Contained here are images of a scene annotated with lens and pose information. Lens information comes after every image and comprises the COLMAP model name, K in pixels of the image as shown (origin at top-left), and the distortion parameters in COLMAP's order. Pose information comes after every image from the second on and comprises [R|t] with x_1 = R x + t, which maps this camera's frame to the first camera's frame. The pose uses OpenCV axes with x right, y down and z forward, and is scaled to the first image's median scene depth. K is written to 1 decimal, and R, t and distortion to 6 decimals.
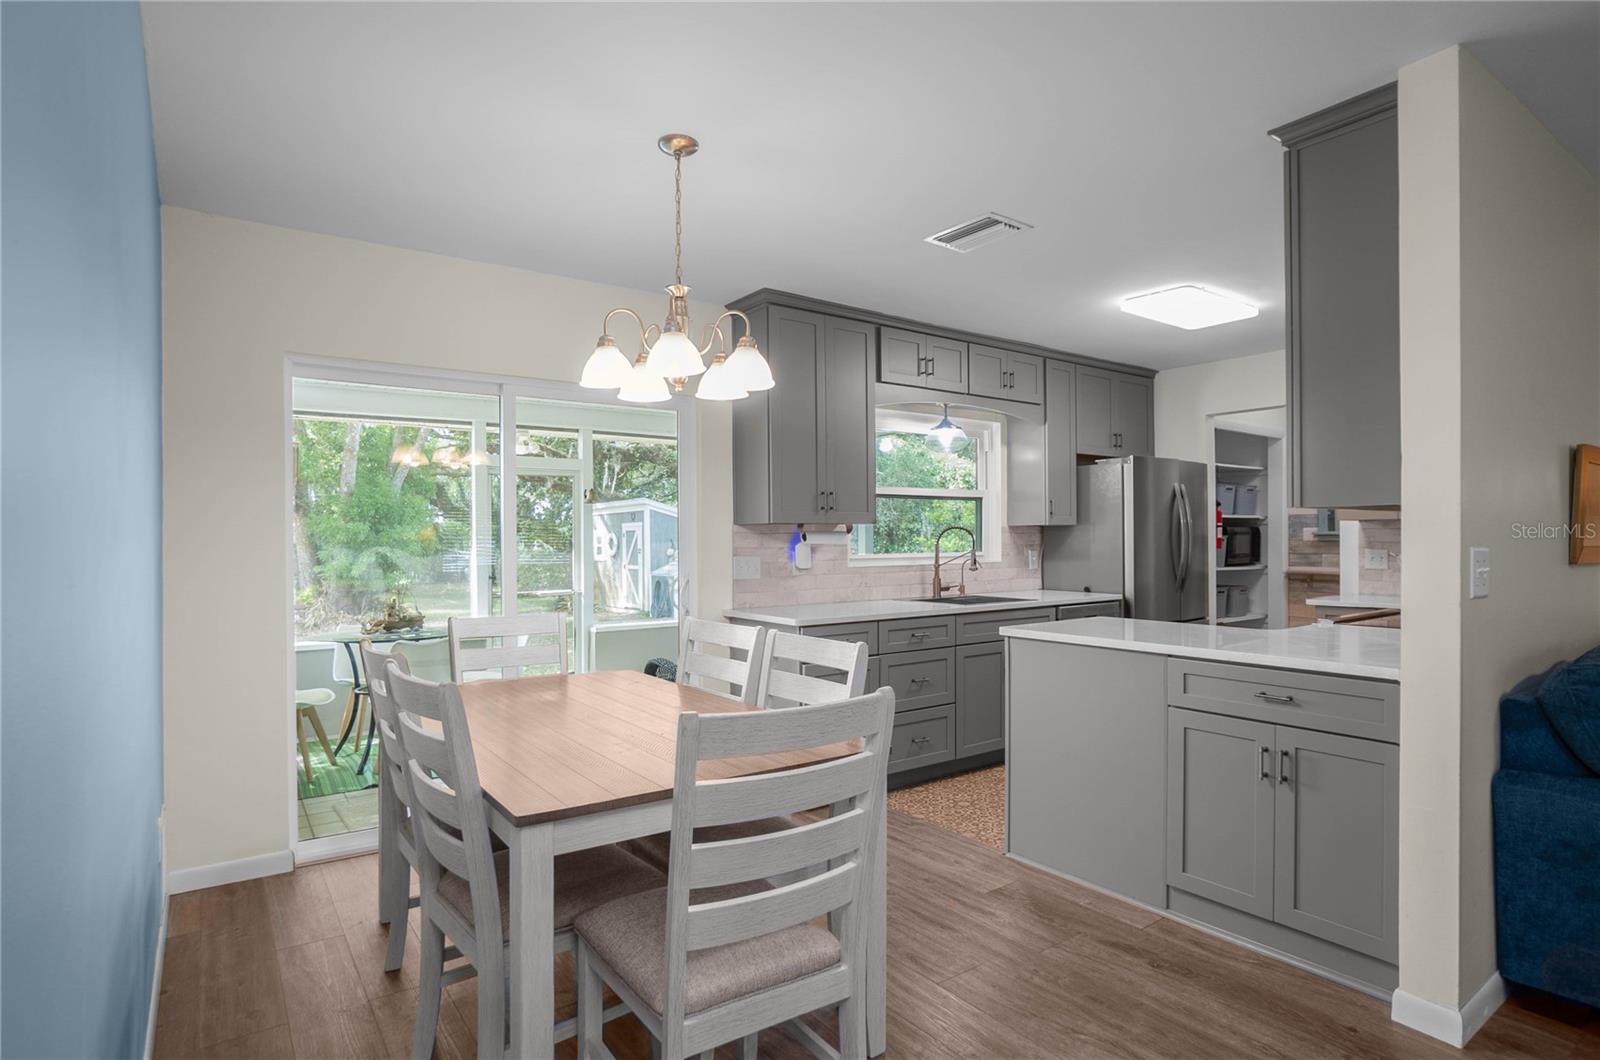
lens RADIAL K [[850.9, 0, 794.6], [0, 850.9, 581.6], [0, 0, 1]] dist [0.029677, 0.000127]
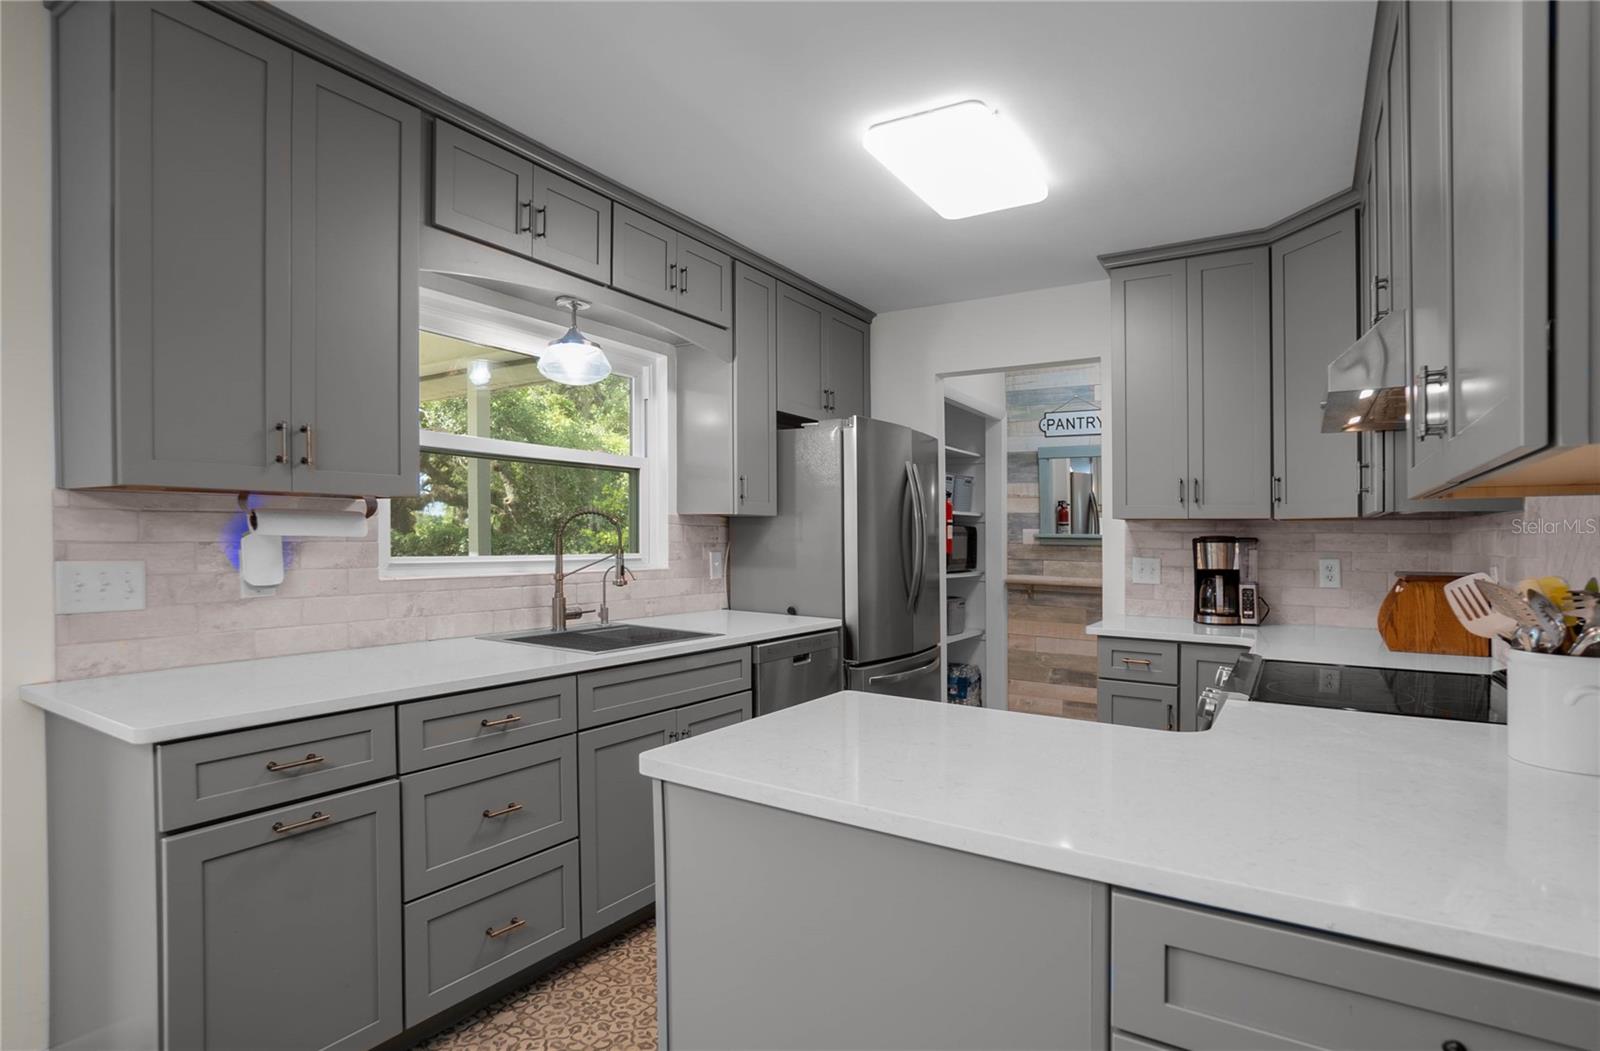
lens RADIAL K [[829.4, 0, 806.8], [0, 829.4, 554.1], [0, 0, 1]] dist [-0.002108, 0.000257]
pose [[0.924992, 0.010918, 0.379829, 0.106357], [-0.000503, 0.999621, -0.027508, -0.018503], [-0.379985, 0.025253, 0.924648, 0.398551]]
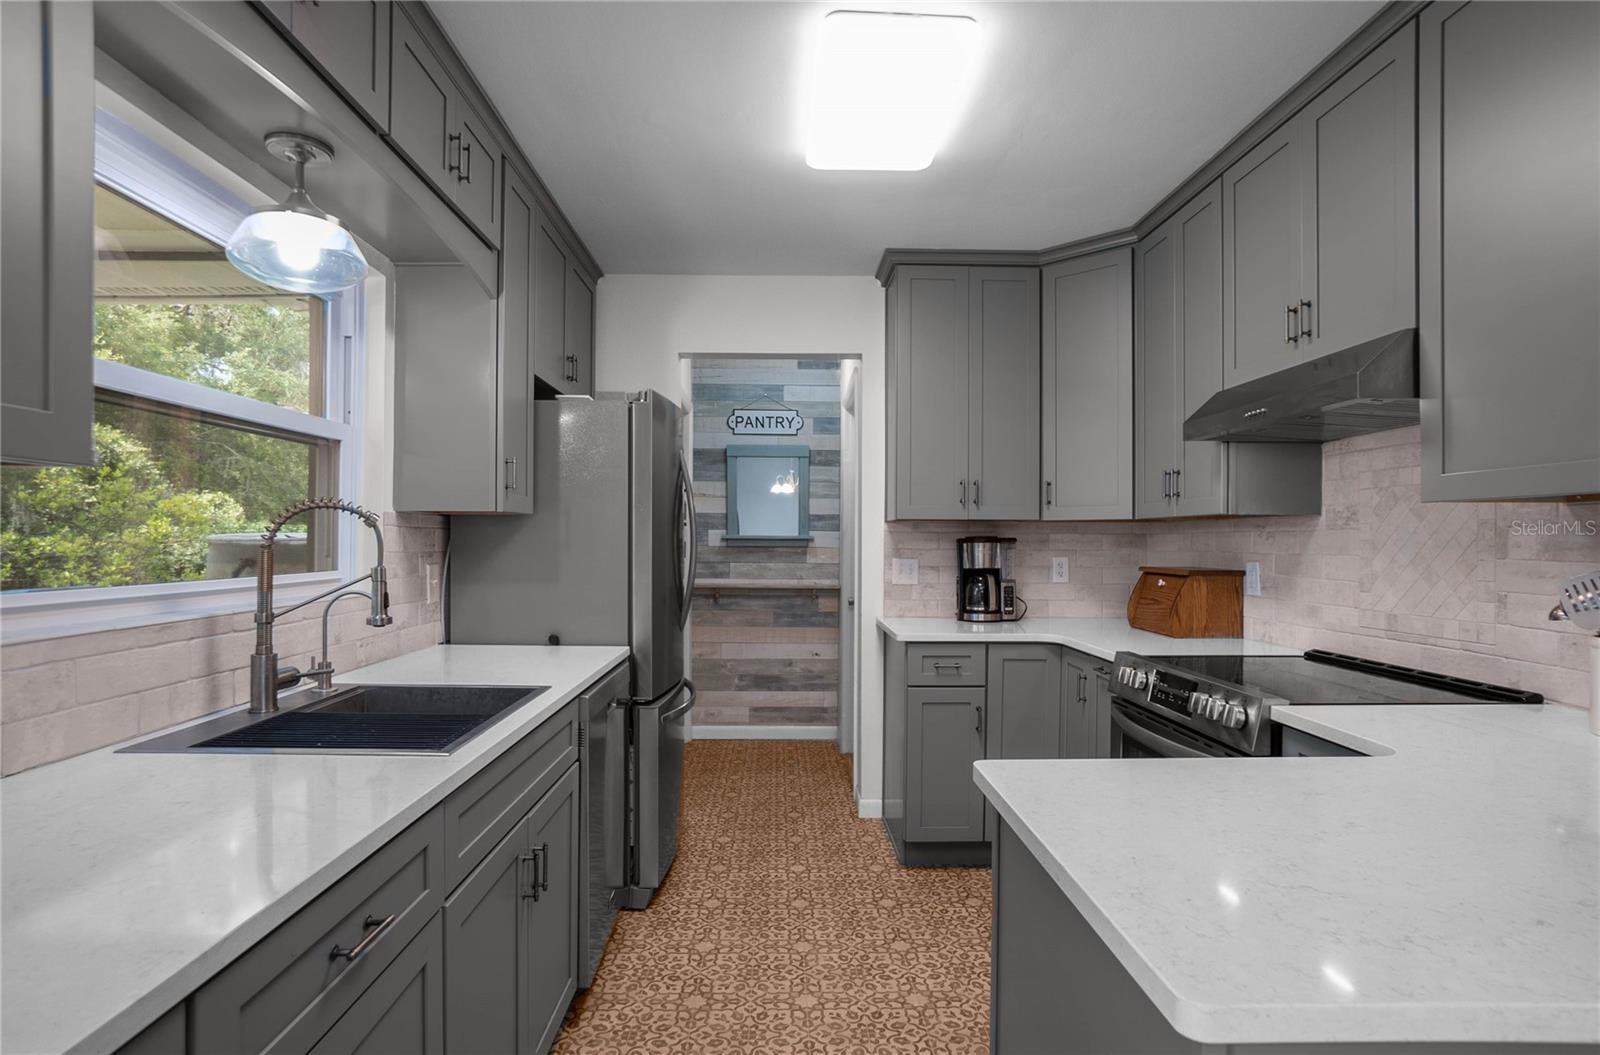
lens RADIAL K [[792.6, 0, 769.5], [0, 792.6, 527.4], [0, 0, 1]] dist [-0.026139, 0.000130]
pose [[0.560098, 0.022411, 0.828123, 0.020304], [0.033674, 0.998192, -0.049790, -0.031683], [-0.827741, 0.055773, 0.558331, 0.654229]]
